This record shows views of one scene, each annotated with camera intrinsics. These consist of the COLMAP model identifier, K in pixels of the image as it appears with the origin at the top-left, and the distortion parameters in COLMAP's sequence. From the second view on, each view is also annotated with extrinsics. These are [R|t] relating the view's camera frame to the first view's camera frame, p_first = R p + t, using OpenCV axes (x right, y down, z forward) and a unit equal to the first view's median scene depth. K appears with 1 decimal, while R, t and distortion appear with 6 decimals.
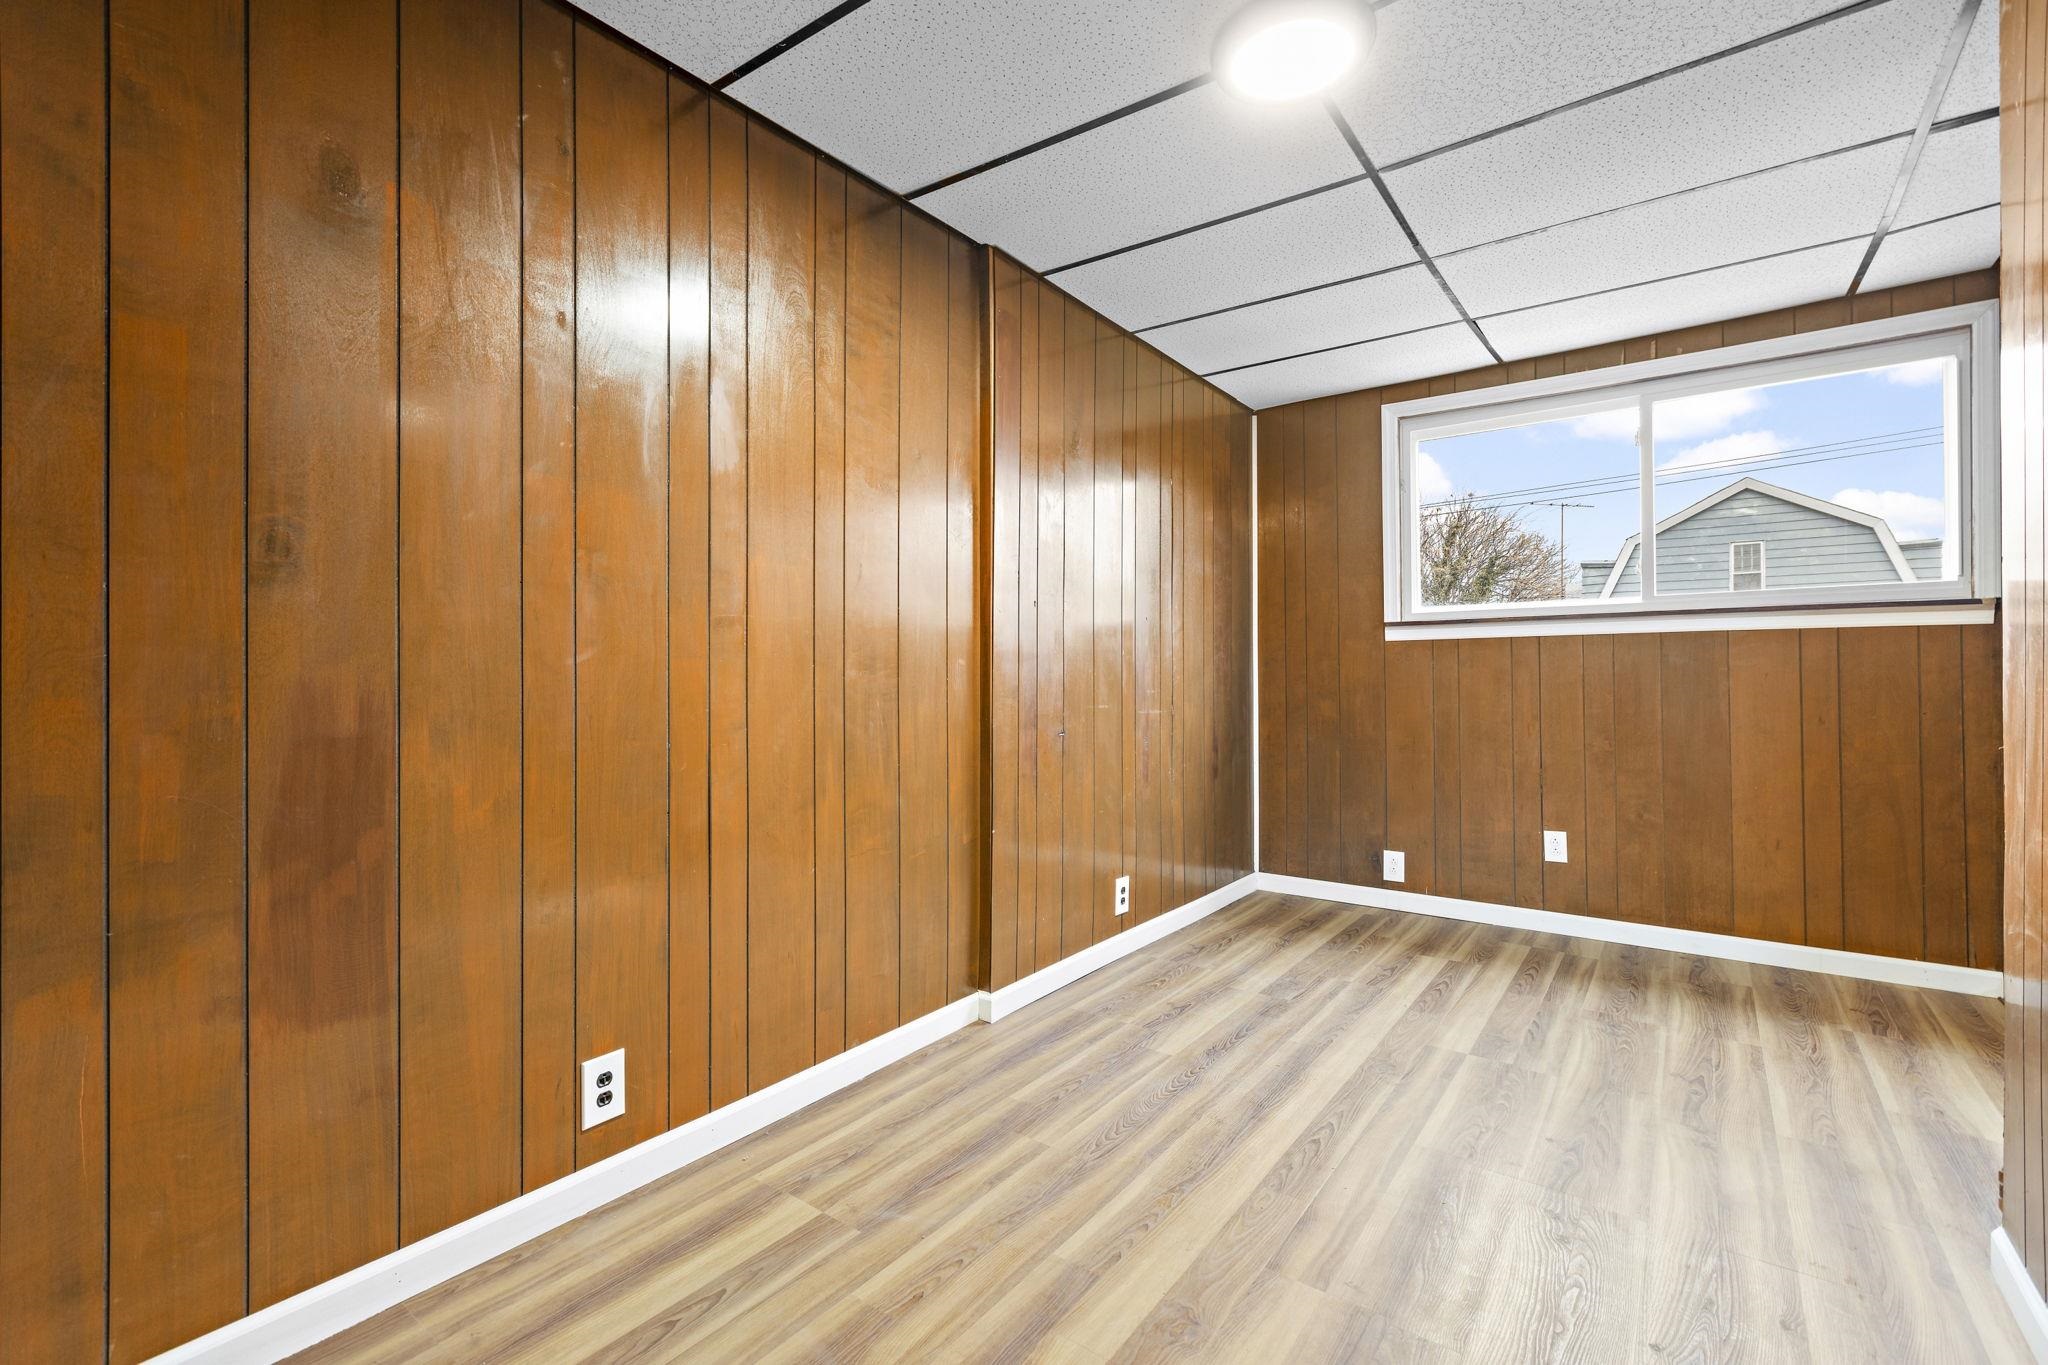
lens RADIAL K [[911.6, 0, 1024.6], [0, 911.6, 672.9], [0, 0, 1]] dist [-0.002698, -0.000956]
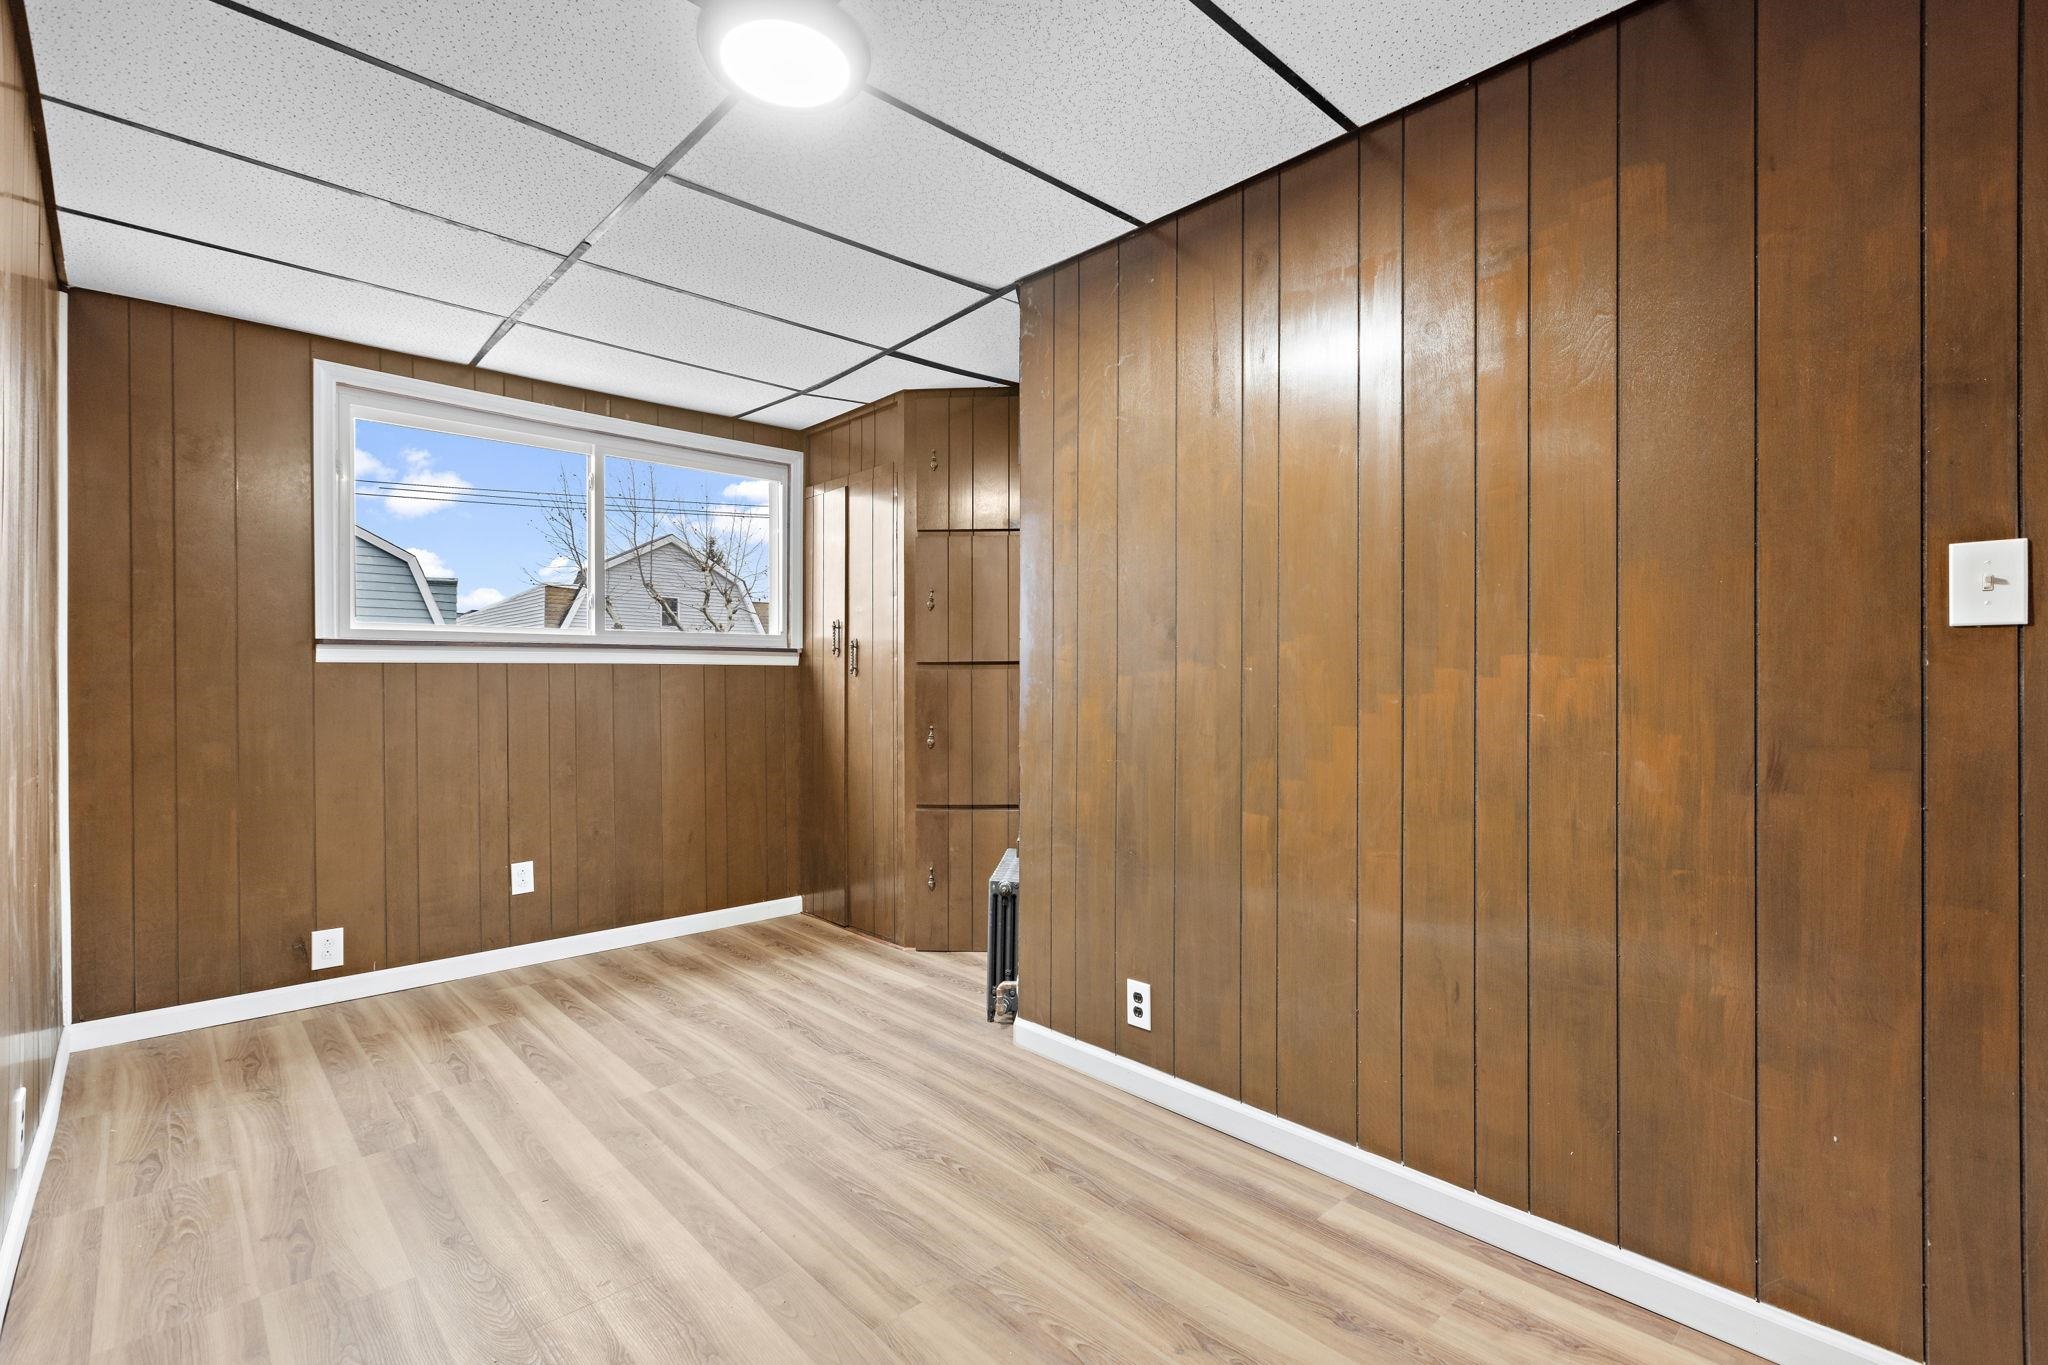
lens RADIAL K [[911.6, 0, 1024.2], [0, 911.6, 686.9], [0, 0, 1]] dist [-0.002698, -0.000956]
pose [[0.172628, 0.000680, 0.984987, -0.332647], [0.001701, 0.999998, -0.000989, -0.015605], [-0.984986, 0.001846, 0.172627, 0.336718]]
